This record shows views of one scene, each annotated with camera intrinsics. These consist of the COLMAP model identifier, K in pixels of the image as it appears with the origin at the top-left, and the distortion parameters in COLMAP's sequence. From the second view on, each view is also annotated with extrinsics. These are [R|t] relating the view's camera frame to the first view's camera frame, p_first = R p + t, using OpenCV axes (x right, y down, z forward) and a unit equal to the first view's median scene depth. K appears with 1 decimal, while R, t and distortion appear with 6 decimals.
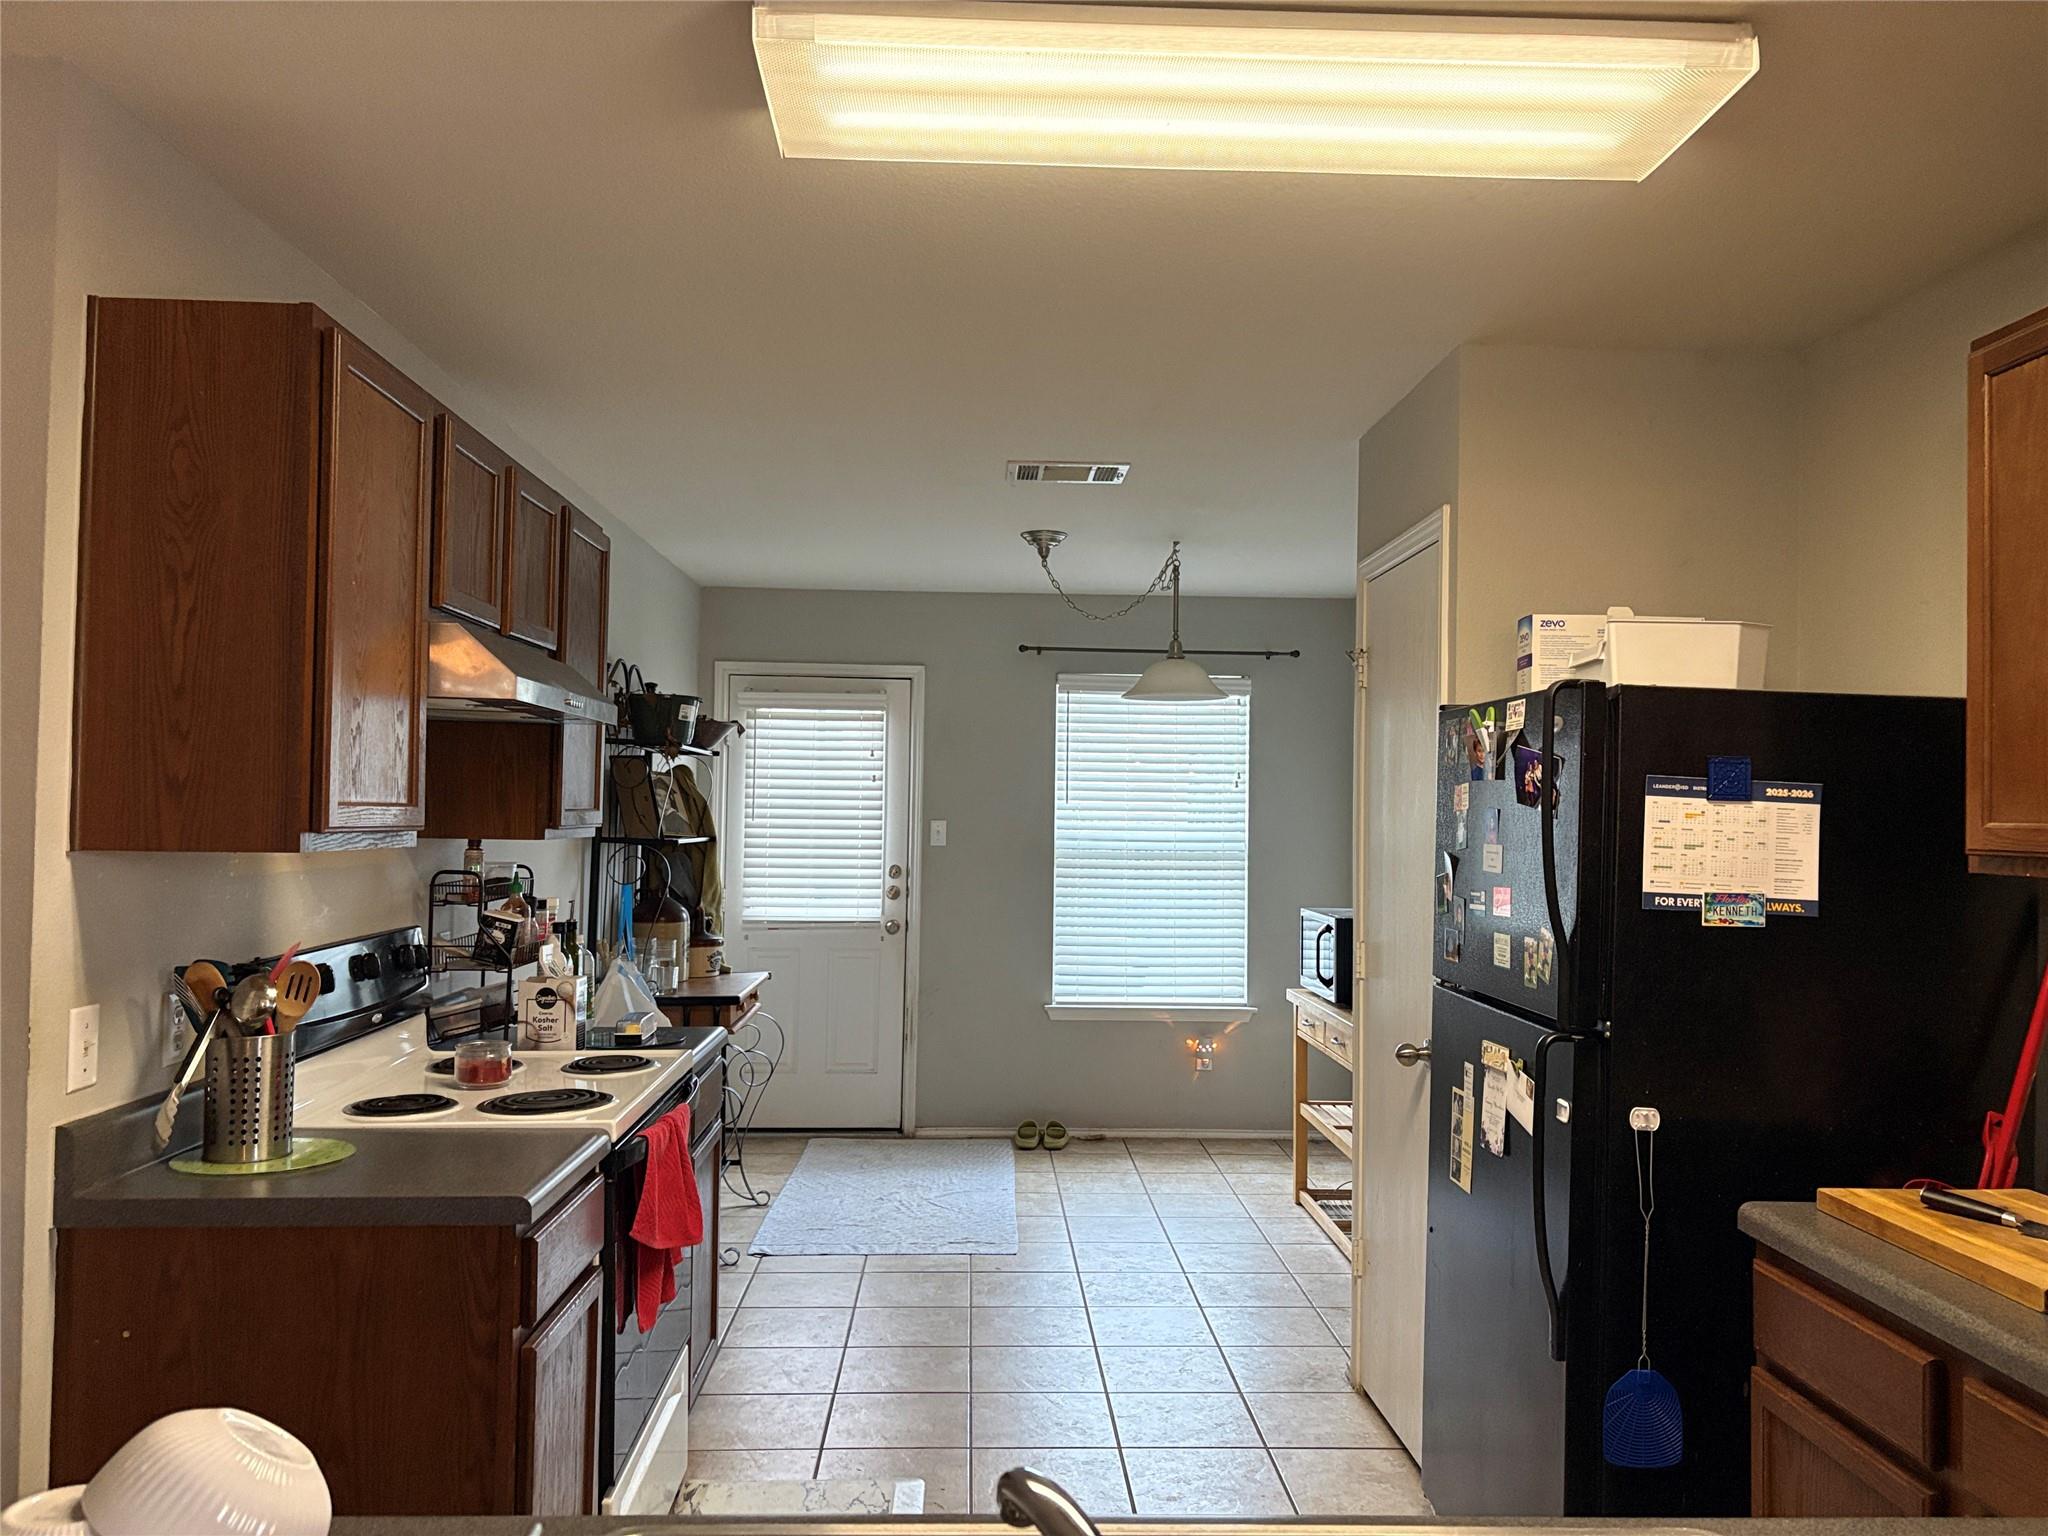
lens RADIAL K [[1527.9, 0, 1032.2], [0, 1527.9, 771.5], [0, 0, 1]] dist [0.045609, -0.058393]
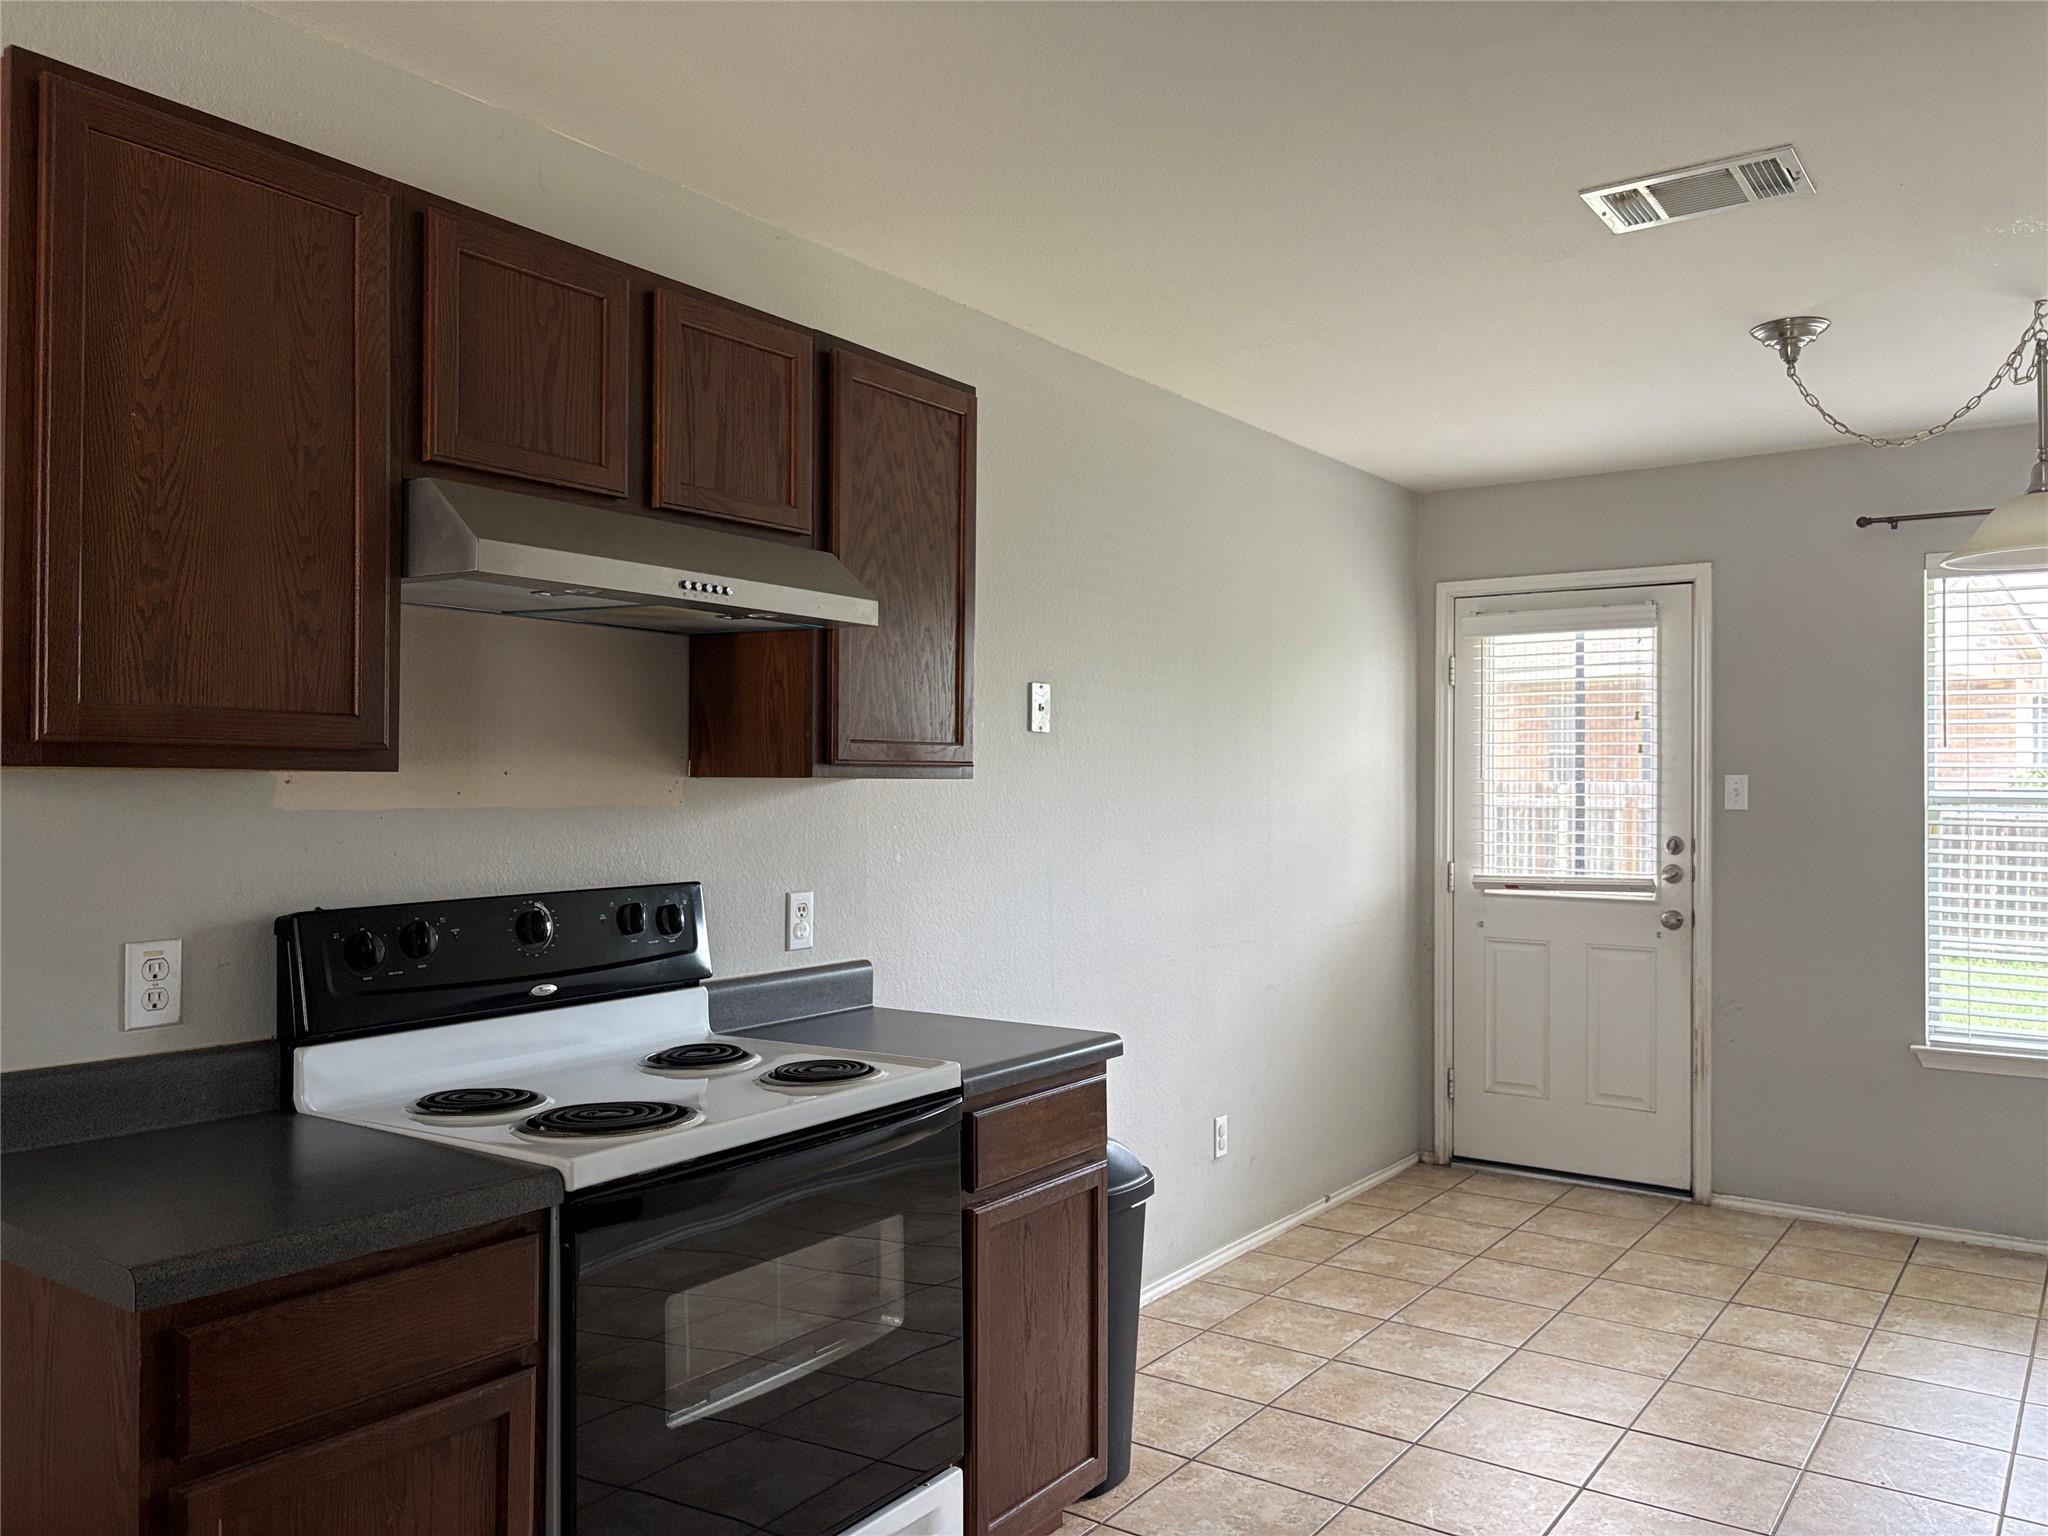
lens RADIAL K [[1527.9, 0, 1032.2], [0, 1527.9, 771.5], [0, 0, 1]] dist [0.045609, -0.058393]
pose [[0.789558, -0.017921, -0.613414, 0.153386], [0.024348, 0.999701, 0.002133, 0.025912], [0.613193, -0.016620, 0.789759, 0.277529]]
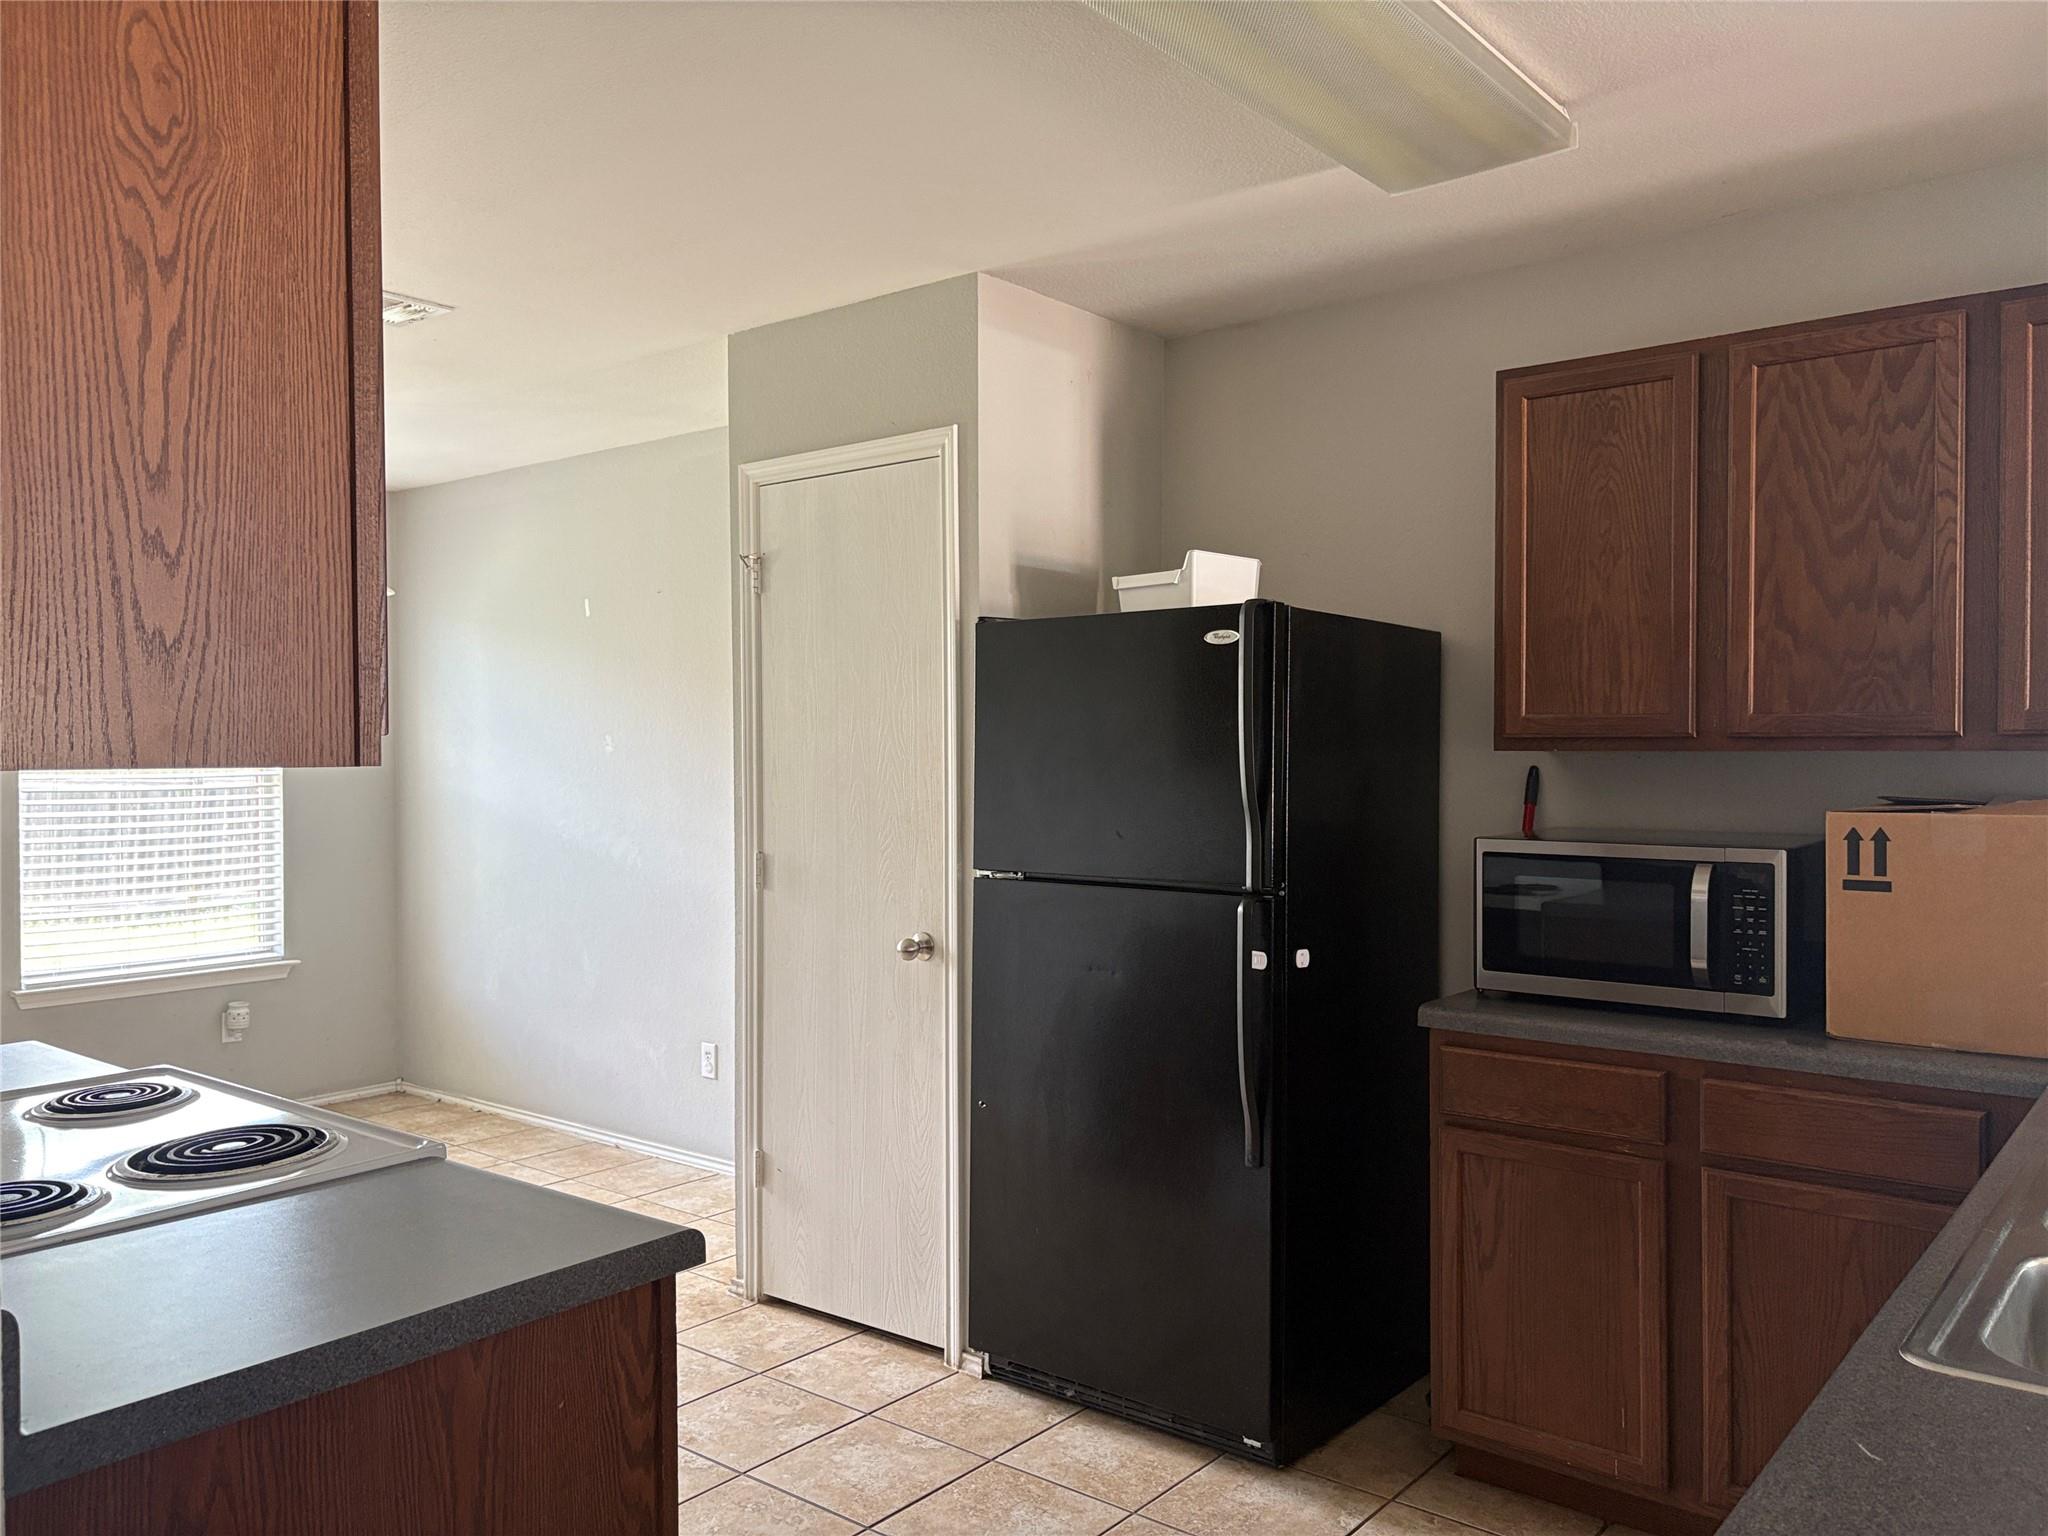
lens RADIAL K [[1527.9, 0, 1032.2], [0, 1527.9, 771.5], [0, 0, 1]] dist [0.045609, -0.058393]
pose [[0.672840, -0.028781, 0.739228, -0.267441], [-0.004955, 0.999045, 0.043407, 0.009801], [-0.739771, -0.032869, 0.672055, 0.140945]]
